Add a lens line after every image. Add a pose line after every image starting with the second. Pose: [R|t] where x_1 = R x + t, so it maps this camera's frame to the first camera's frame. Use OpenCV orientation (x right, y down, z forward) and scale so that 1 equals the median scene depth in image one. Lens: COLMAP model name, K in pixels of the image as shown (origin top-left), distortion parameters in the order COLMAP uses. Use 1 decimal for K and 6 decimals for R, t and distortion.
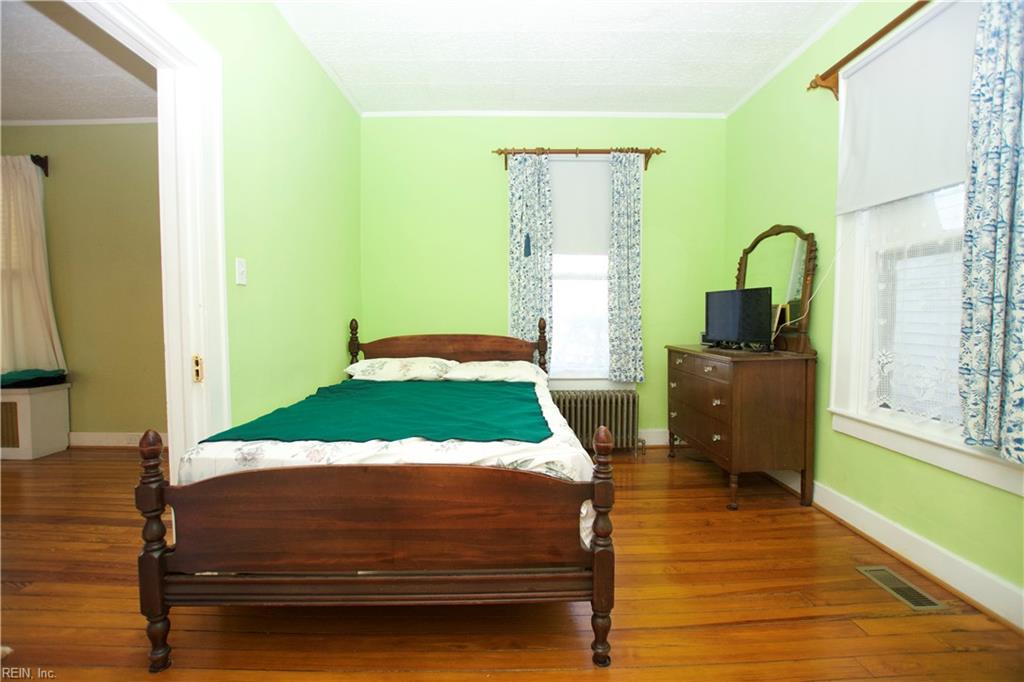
lens RADIAL K [[466.7, 0, 512.6], [0, 466.7, 339.5], [0, 0, 1]] dist [-0.030607, 0.000460]
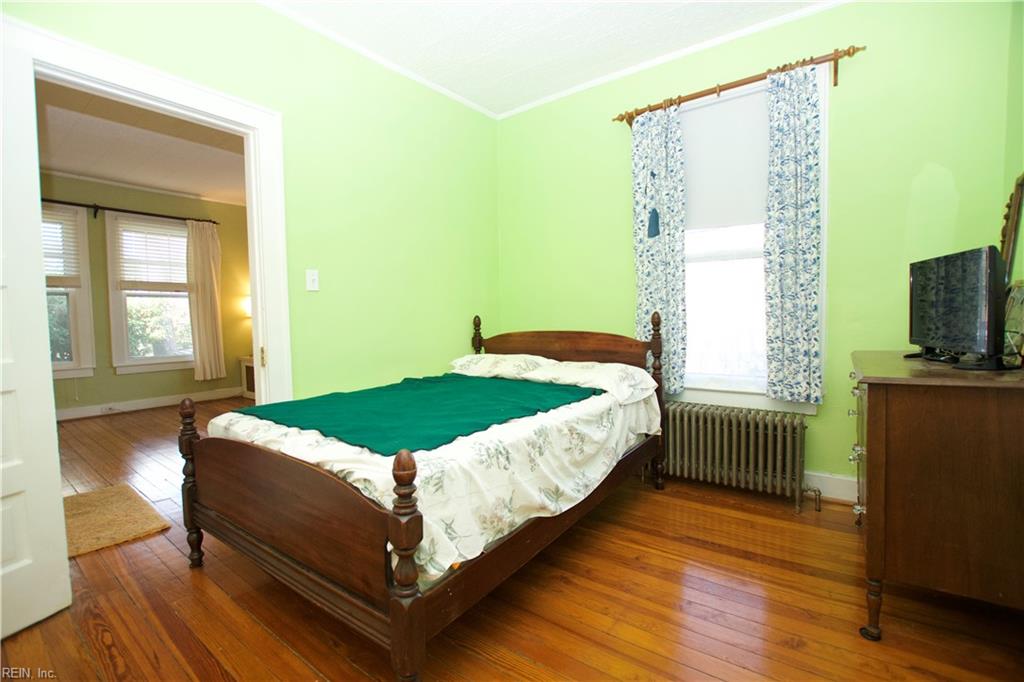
lens RADIAL K [[461.9, 0, 502.7], [0, 461.9, 341.6], [0, 0, 1]] dist [-0.024062, 0.000403]
pose [[0.784240, 0.021537, -0.620083, 0.333265], [-0.012195, 0.999739, 0.019300, -0.006062], [0.620338, -0.007574, 0.784298, 0.200111]]
